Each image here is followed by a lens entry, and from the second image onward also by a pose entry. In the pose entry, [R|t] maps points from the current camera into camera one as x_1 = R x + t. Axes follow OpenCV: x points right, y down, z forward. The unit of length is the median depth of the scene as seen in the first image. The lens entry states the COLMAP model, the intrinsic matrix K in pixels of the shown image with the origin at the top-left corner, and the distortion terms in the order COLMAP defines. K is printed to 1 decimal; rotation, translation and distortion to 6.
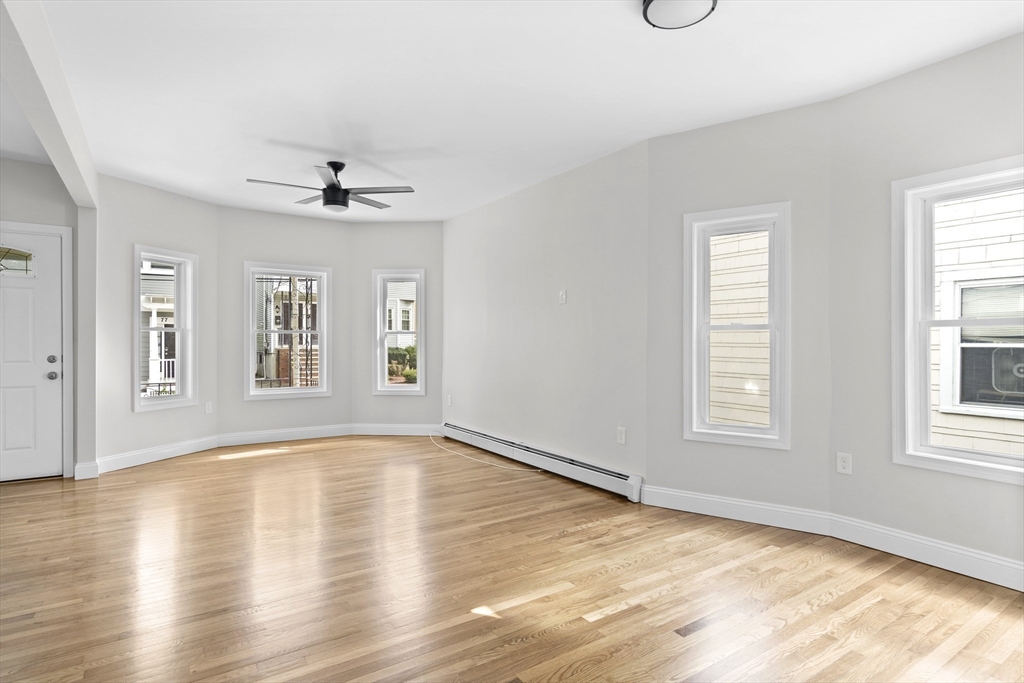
lens RADIAL K [[533.1, 0, 512.0], [0, 533.1, 341.5], [0, 0, 1]] dist [-0.003063, -0.000988]
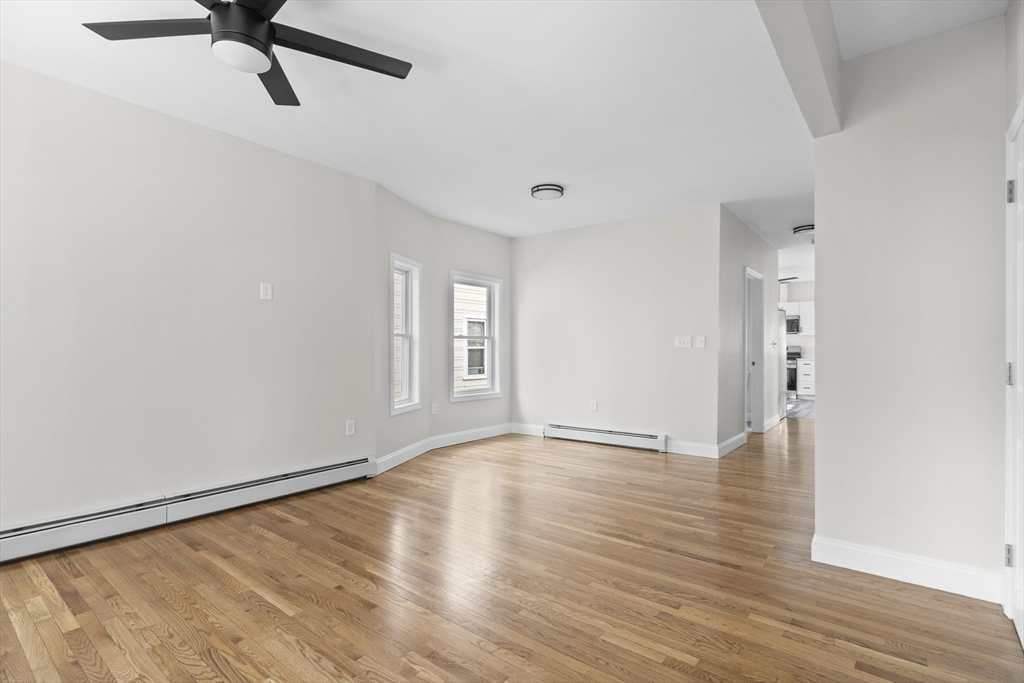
lens RADIAL K [[505.1, 0, 512.0], [0, 505.1, 341.5], [0, 0, 1]] dist [-0.000640, -0.000146]
pose [[-0.311590, 0.007919, 0.950184, -0.831362], [-0.001863, 0.999958, -0.008945, 0.001630], [-0.950215, -0.004558, -0.311562, 0.911555]]
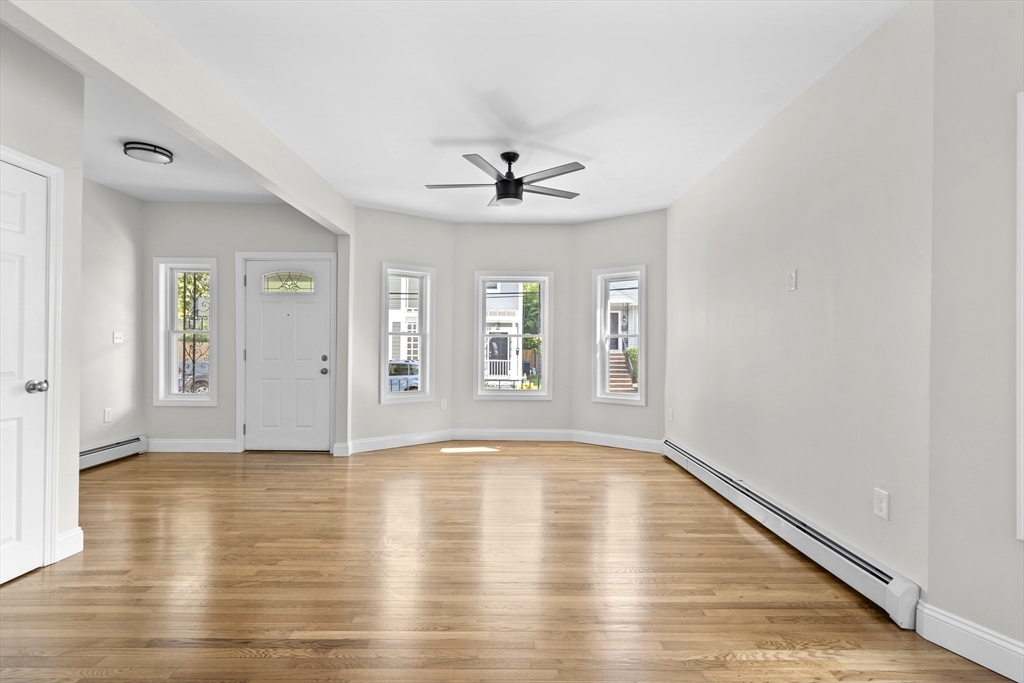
lens RADIAL K [[486.6, 0, 512.0], [0, 486.6, 341.5], [0, 0, 1]] dist [-0.002792, -0.000728]
pose [[0.834461, -0.001230, -0.551066, 0.144788], [-0.005243, 0.999935, -0.010170, 0.003832], [0.551043, 0.011376, 0.834400, 0.289868]]
